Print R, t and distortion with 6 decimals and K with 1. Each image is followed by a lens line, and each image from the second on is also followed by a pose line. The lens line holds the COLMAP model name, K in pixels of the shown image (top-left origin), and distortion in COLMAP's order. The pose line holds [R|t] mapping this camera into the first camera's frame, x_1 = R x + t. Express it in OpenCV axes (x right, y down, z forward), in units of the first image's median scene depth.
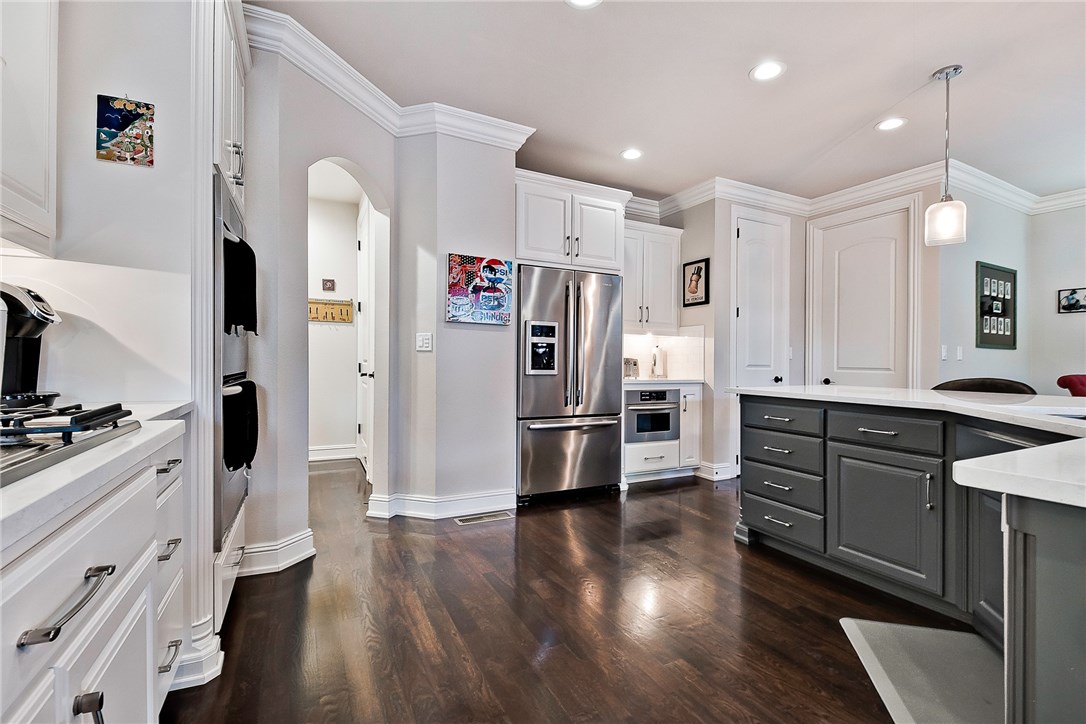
lens RADIAL K [[484.3, 0, 540.4], [0, 484.3, 366.4], [0, 0, 1]] dist [-0.021799, -0.003338]
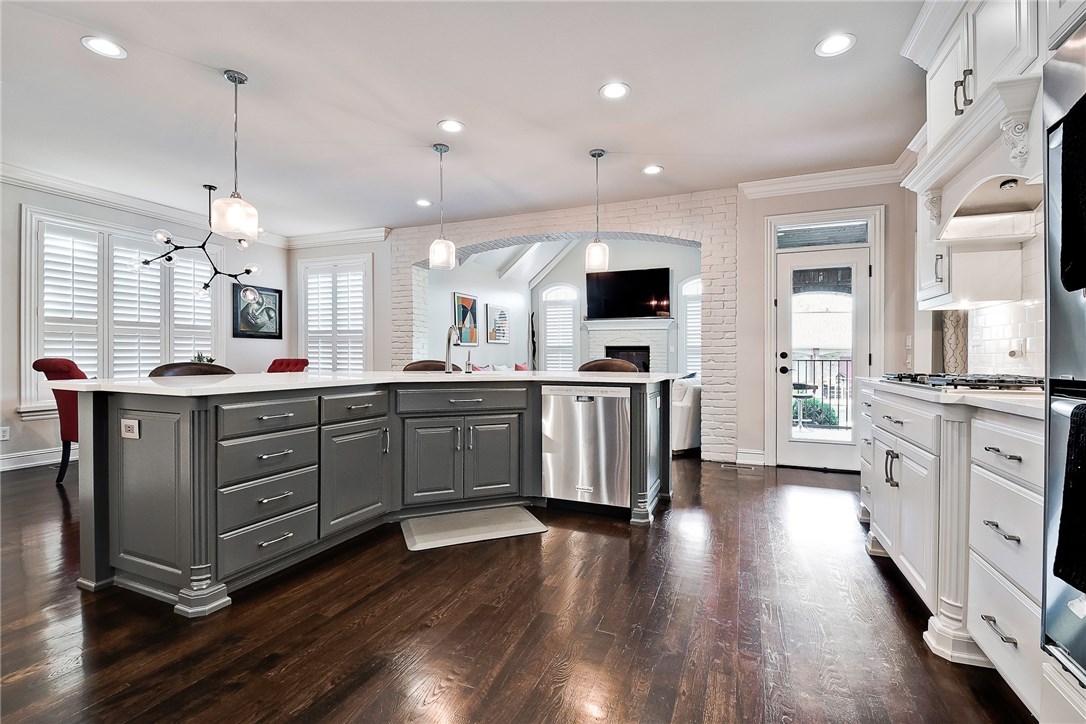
lens RADIAL K [[484.3, 0, 553.1], [0, 484.3, 354.4], [0, 0, 1]] dist [-0.021799, -0.003338]
pose [[-0.678470, -0.009807, 0.734562, -0.395680], [-0.007838, 0.999951, 0.006111, -0.005176], [-0.734586, -0.001612, -0.678514, 1.106276]]
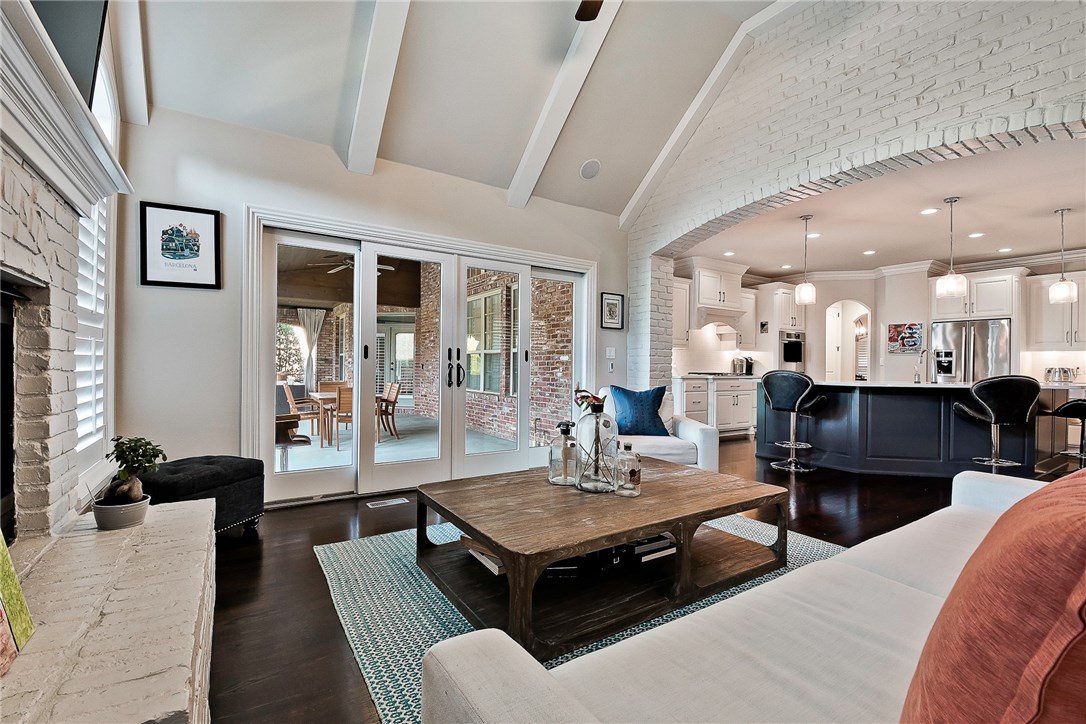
lens RADIAL K [[484.3, 0, 541.7], [0, 484.3, 365.0], [0, 0, 1]] dist [-0.021799, -0.003338]
pose [[0.118314, -0.006758, -0.992953, 1.901854], [-0.006877, 0.999947, -0.007625, -0.002228], [0.992952, 0.007730, 0.118261, -0.966712]]
